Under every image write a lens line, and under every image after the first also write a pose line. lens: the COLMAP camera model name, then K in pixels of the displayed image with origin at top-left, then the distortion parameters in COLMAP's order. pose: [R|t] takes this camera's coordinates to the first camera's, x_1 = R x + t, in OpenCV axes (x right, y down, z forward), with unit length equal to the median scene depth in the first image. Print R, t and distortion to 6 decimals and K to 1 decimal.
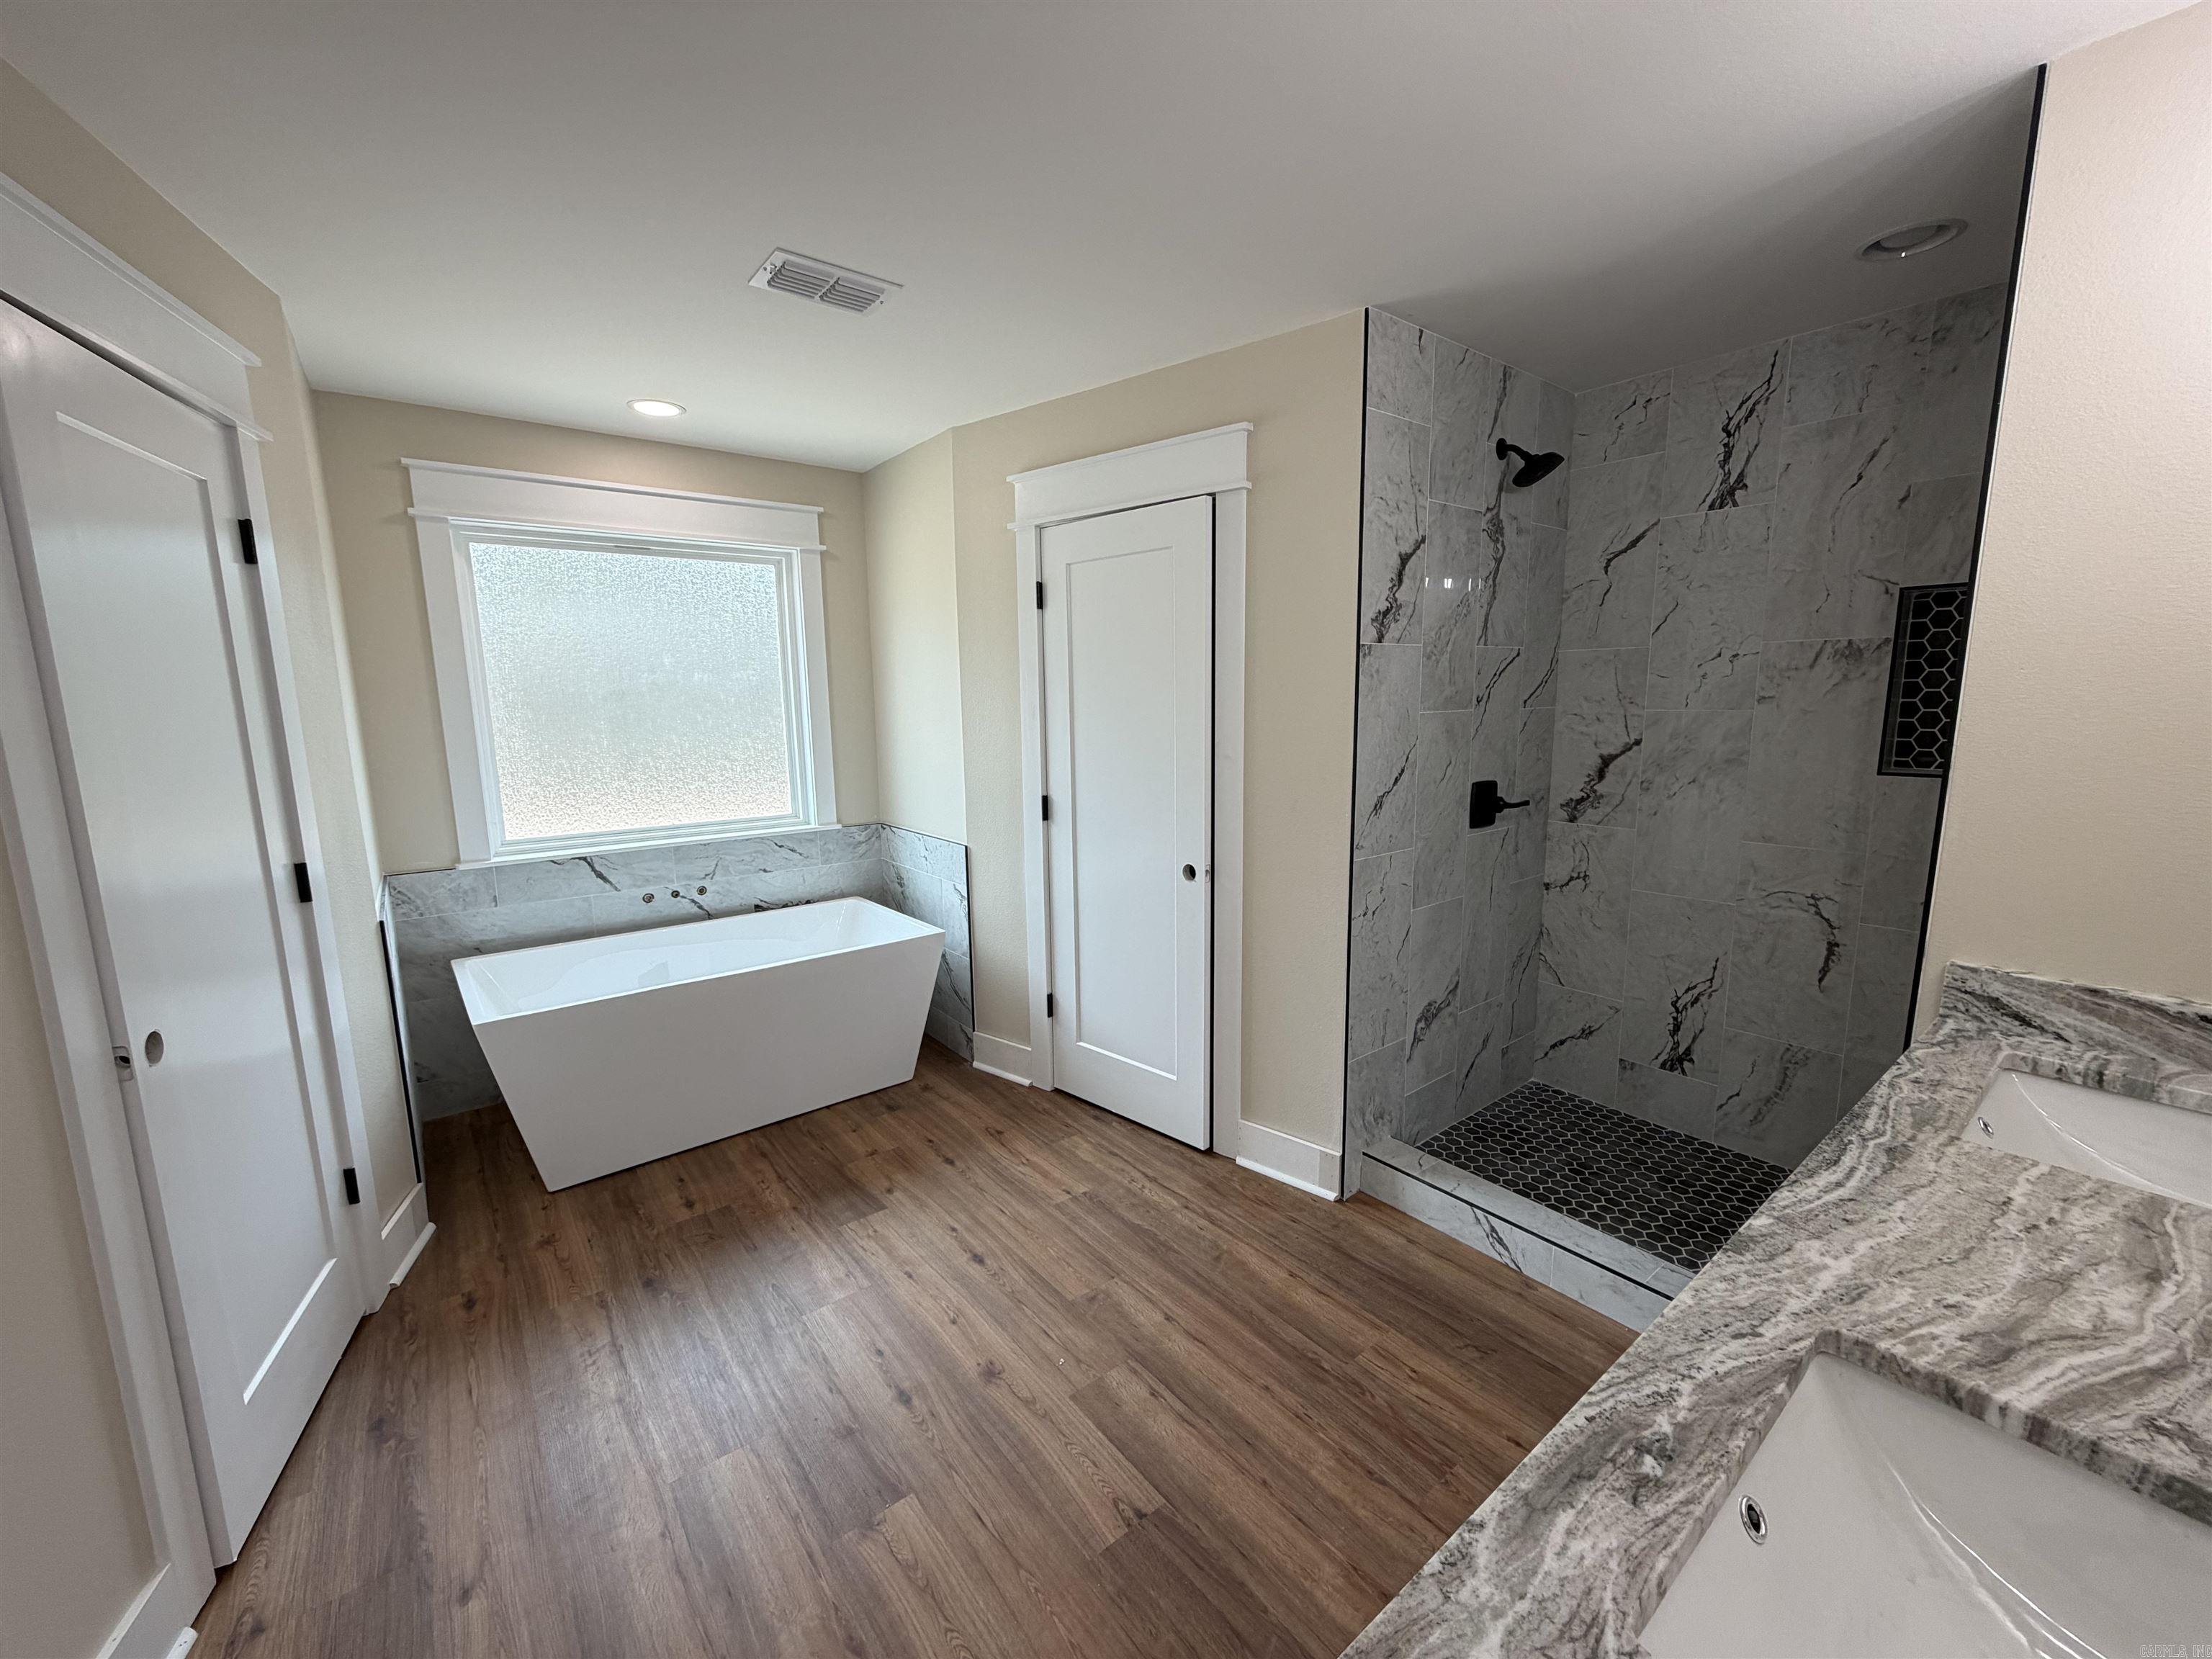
lens RADIAL K [[878.6, 0, 1100.2], [0, 878.6, 834.4], [0, 0, 1]] dist [0.000263, -0.000013]
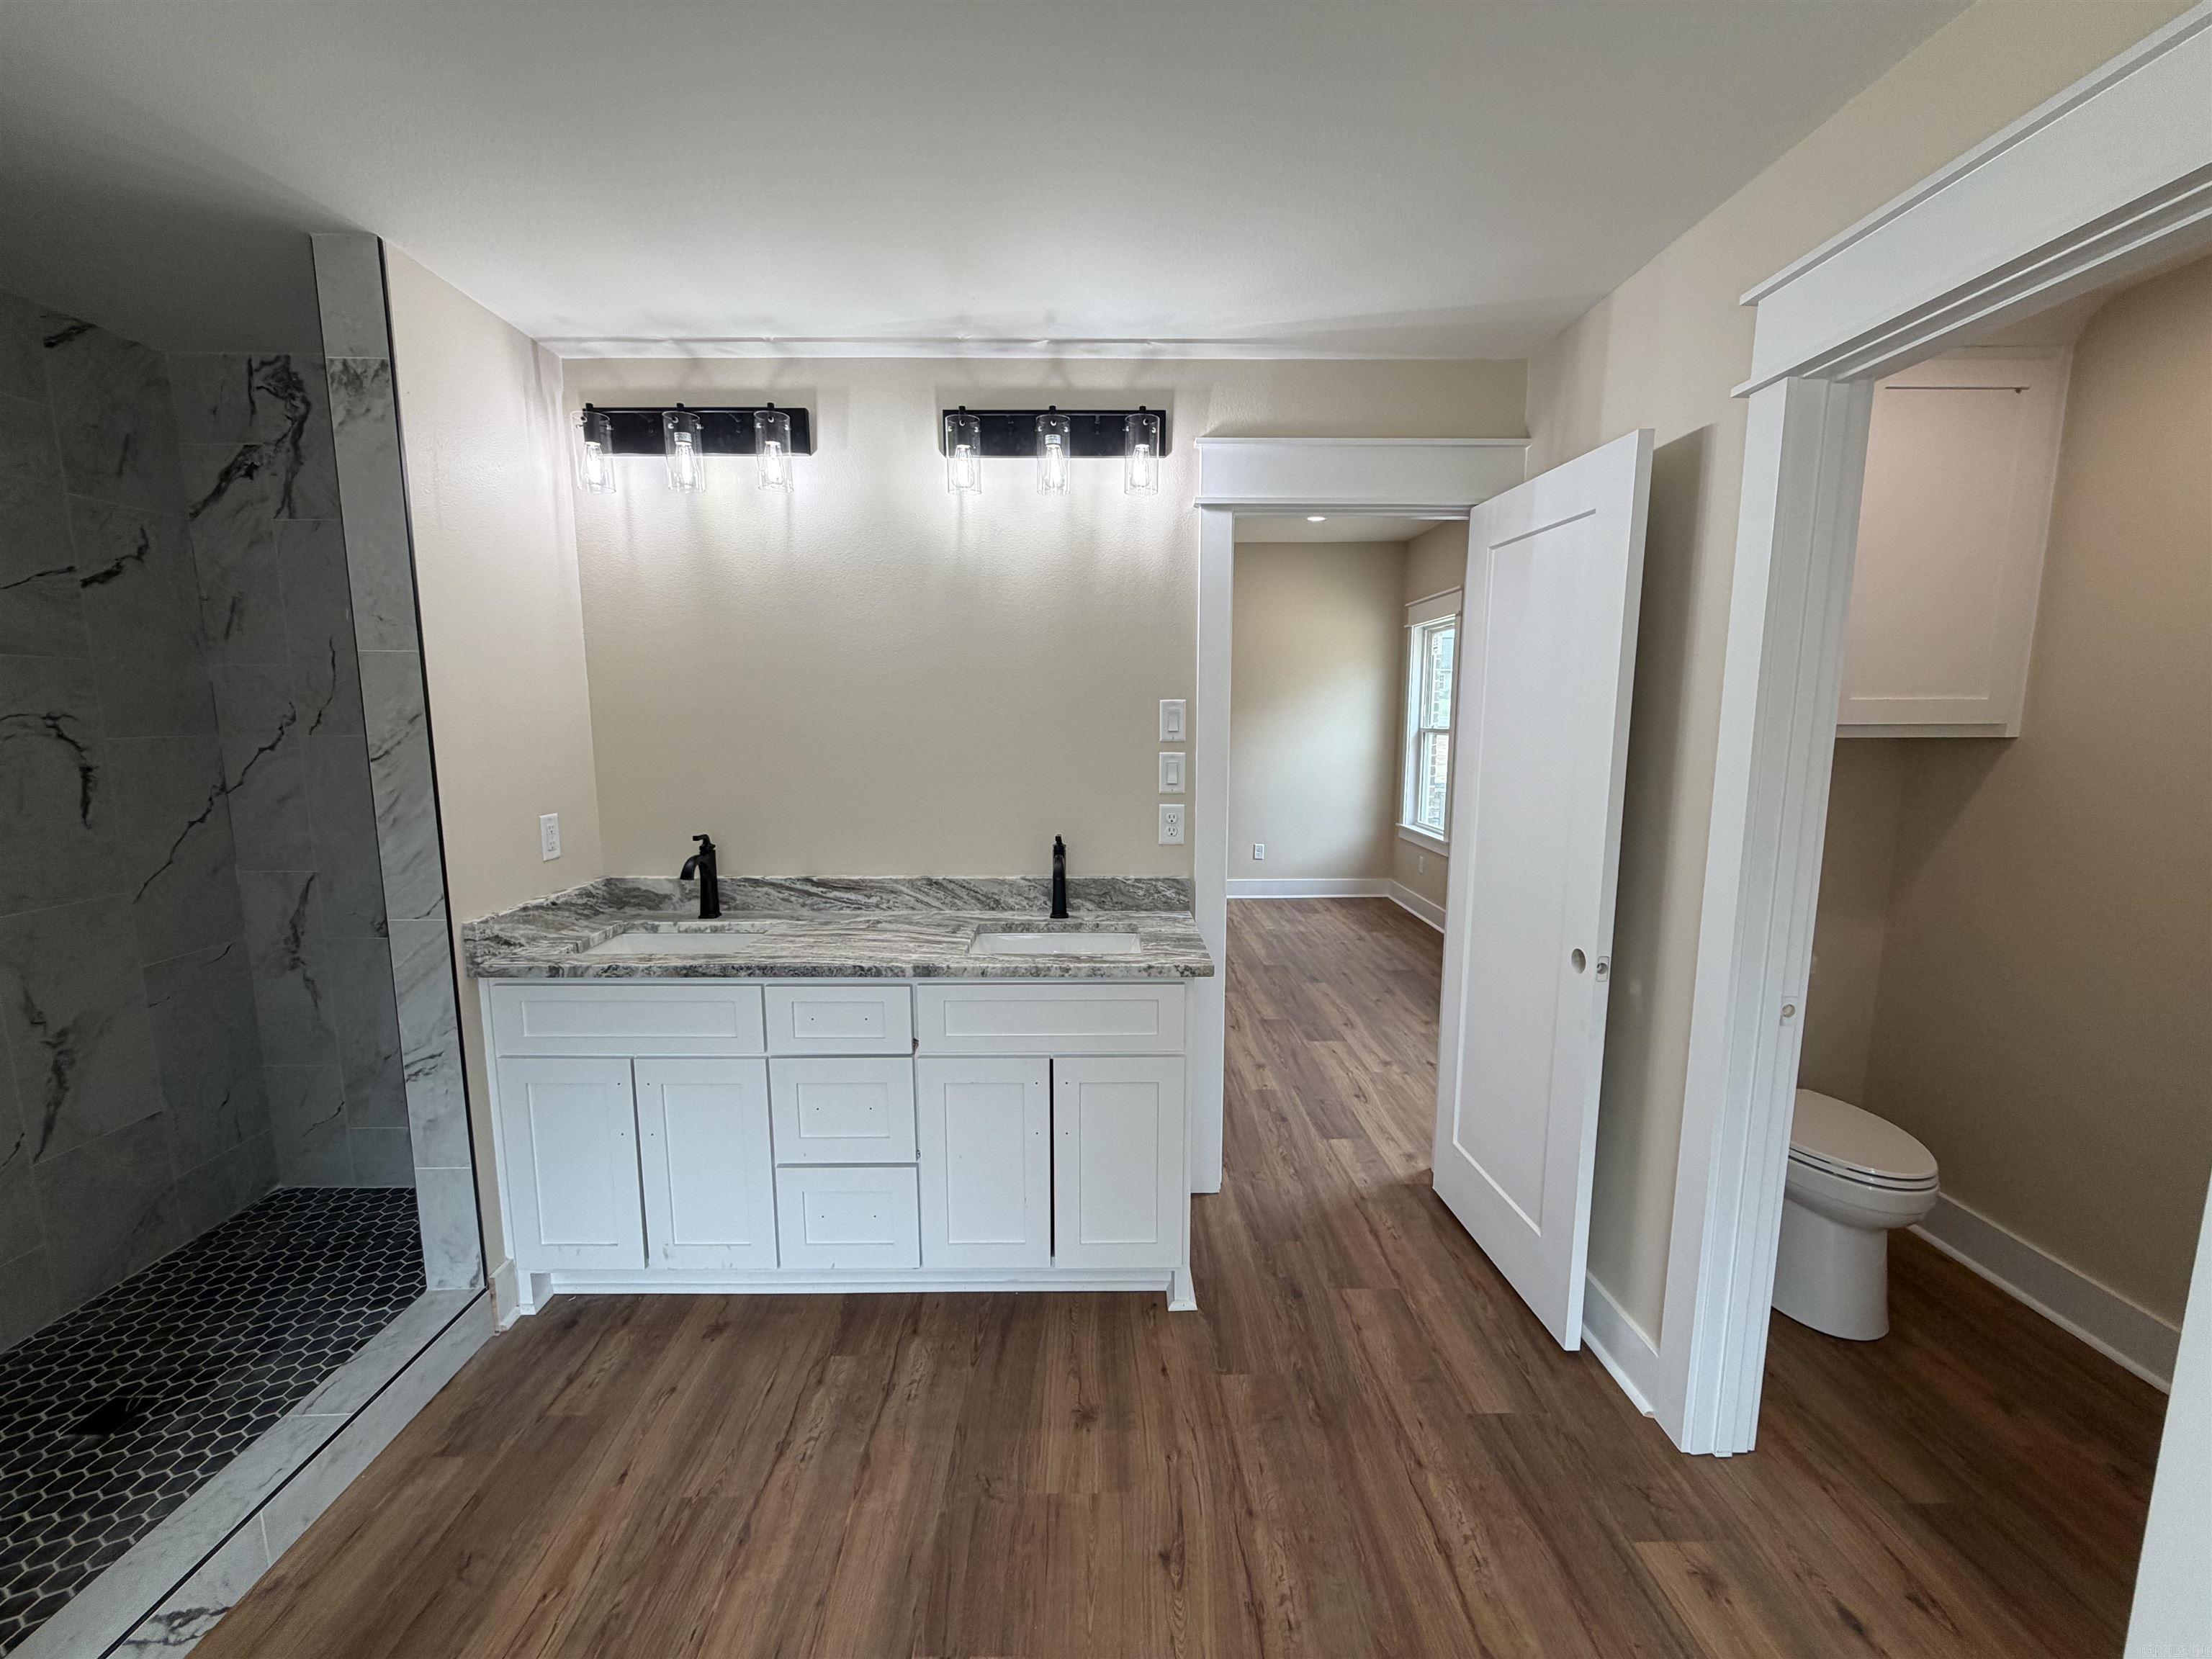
lens RADIAL K [[878.6, 0, 1100.8], [0, 878.6, 833.0], [0, 0, 1]] dist [0.000263, -0.000013]
pose [[-0.793514, -0.070905, 0.604408, -0.346608], [0.106990, 0.961464, 0.253257, -0.133537], [-0.599074, 0.265629, -0.755349, 0.869453]]
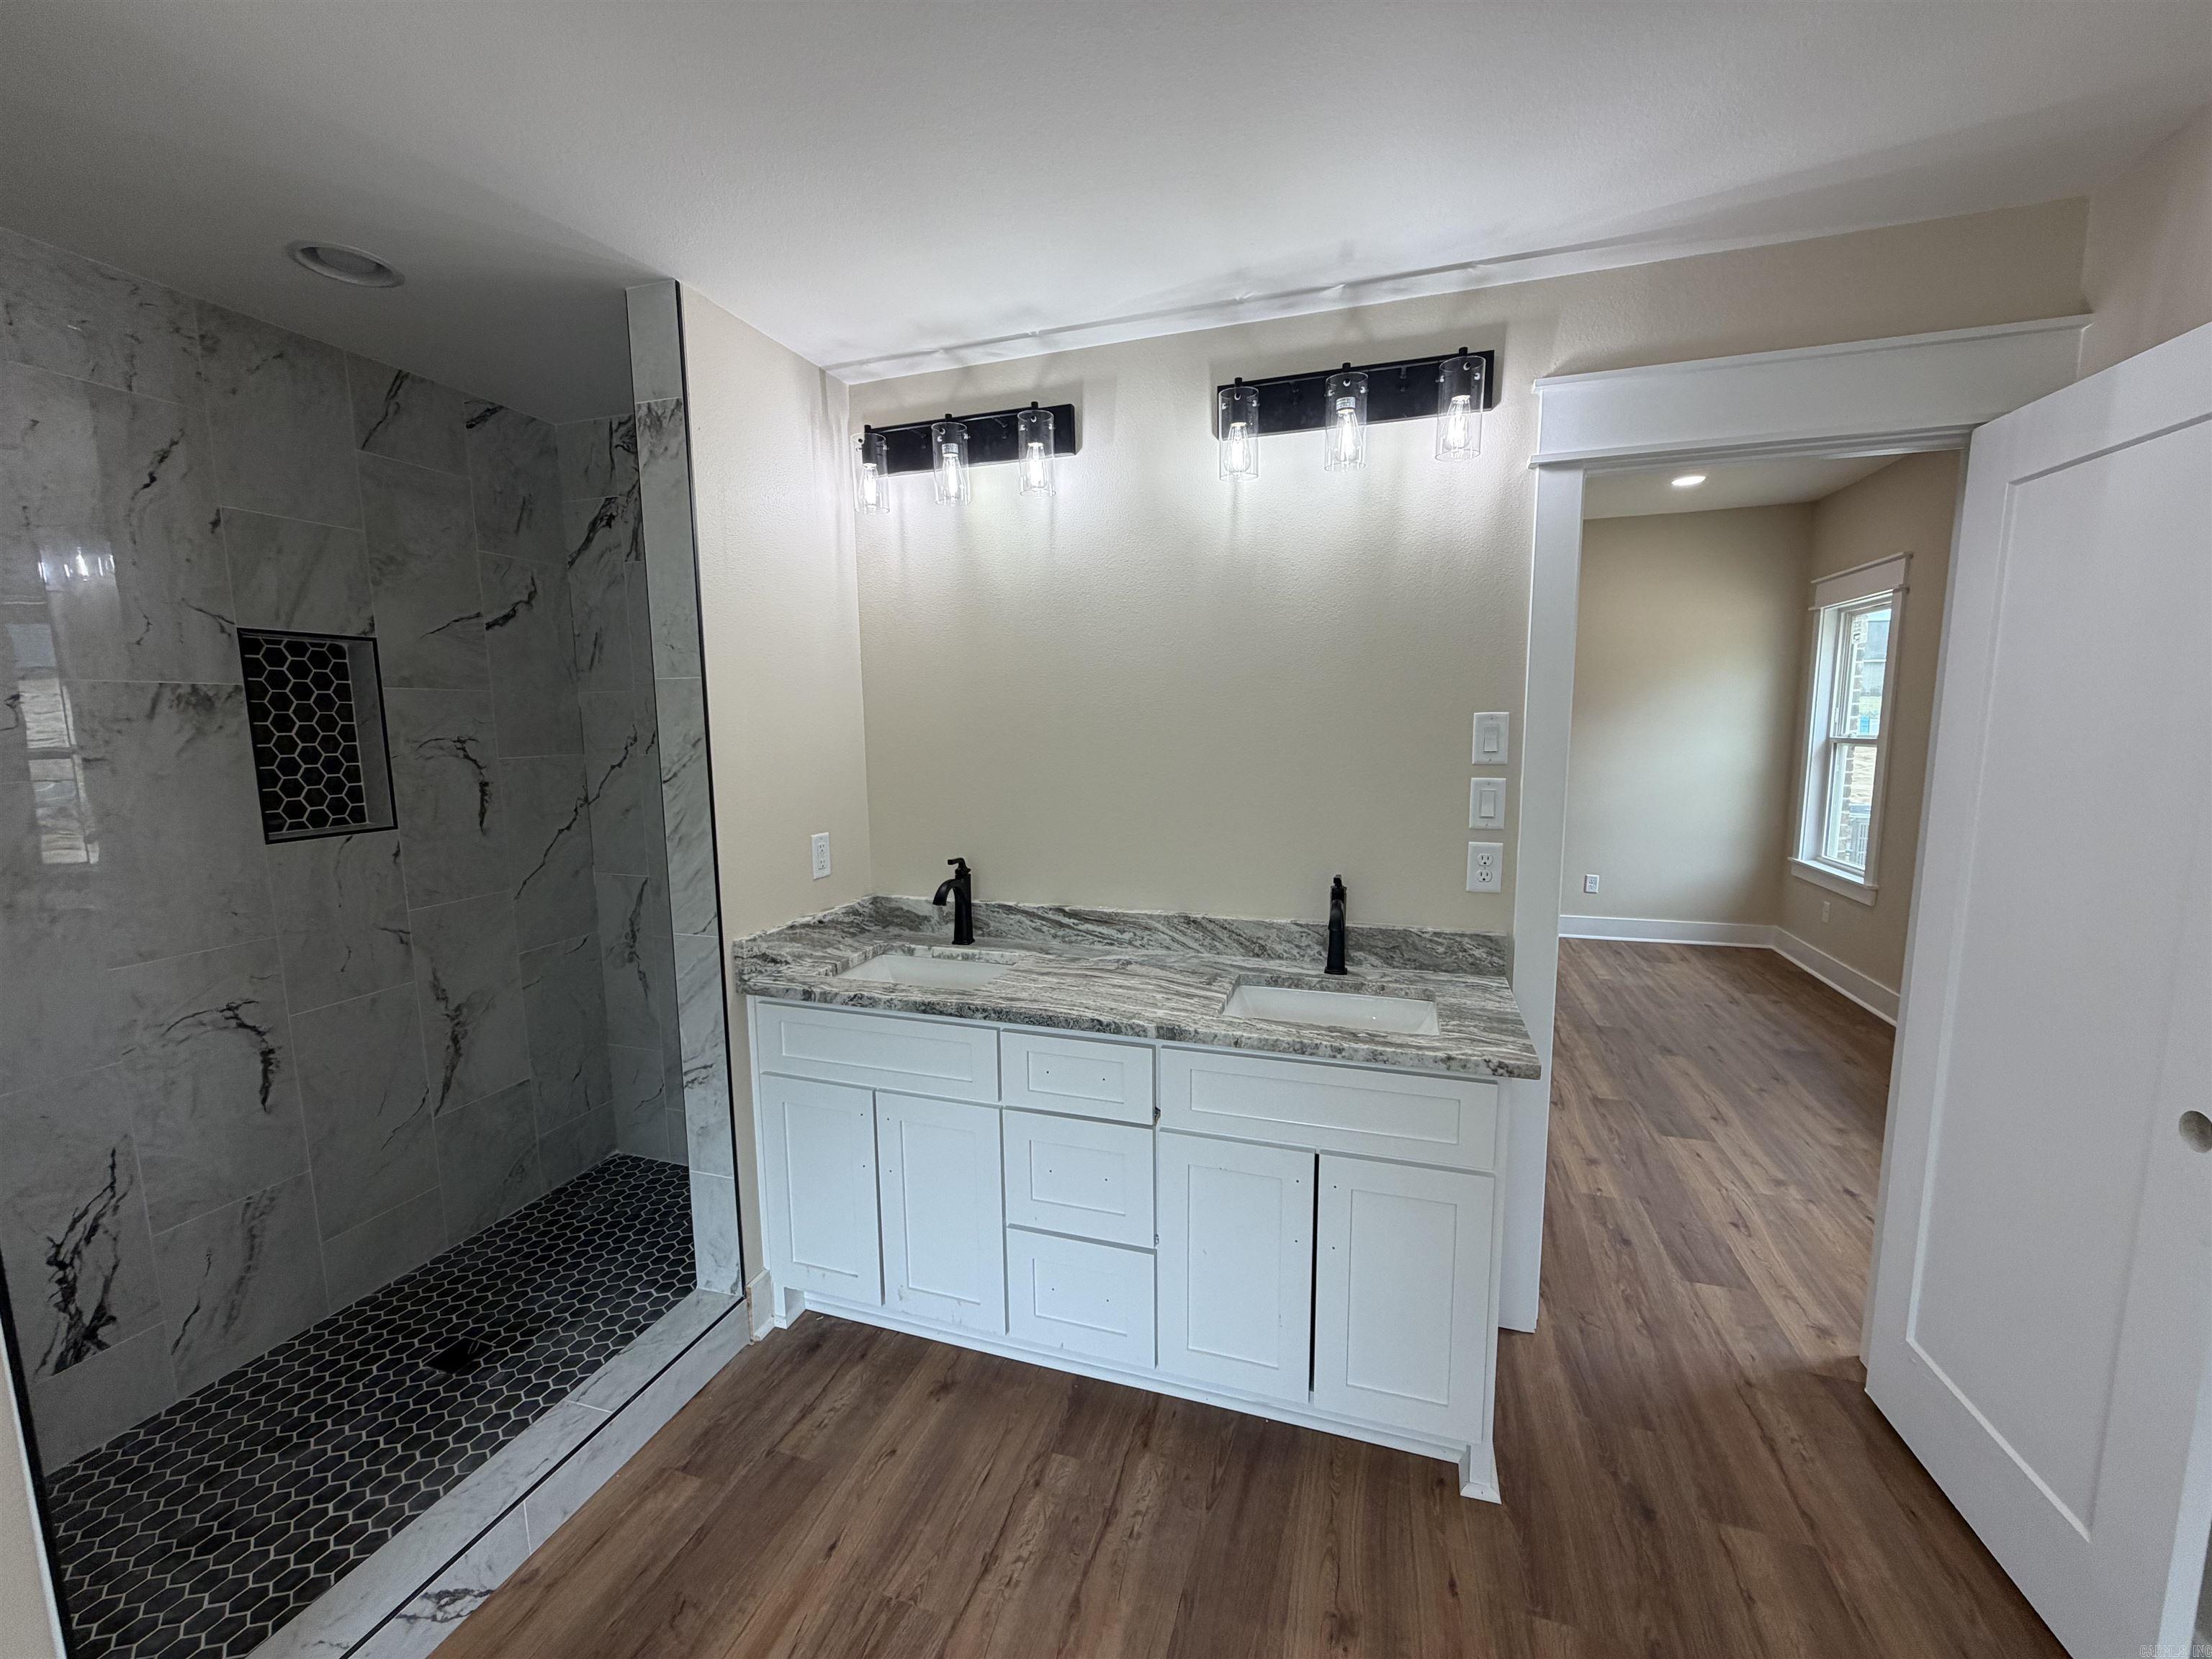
lens RADIAL K [[878.6, 0, 1102.3], [0, 878.6, 833.5], [0, 0, 1]] dist [0.000263, -0.000013]
pose [[-0.556113, -0.088414, 0.826390, -0.269063], [0.149862, 0.967360, 0.204345, -0.127123], [-0.817484, 0.237484, -0.524712, 0.758528]]
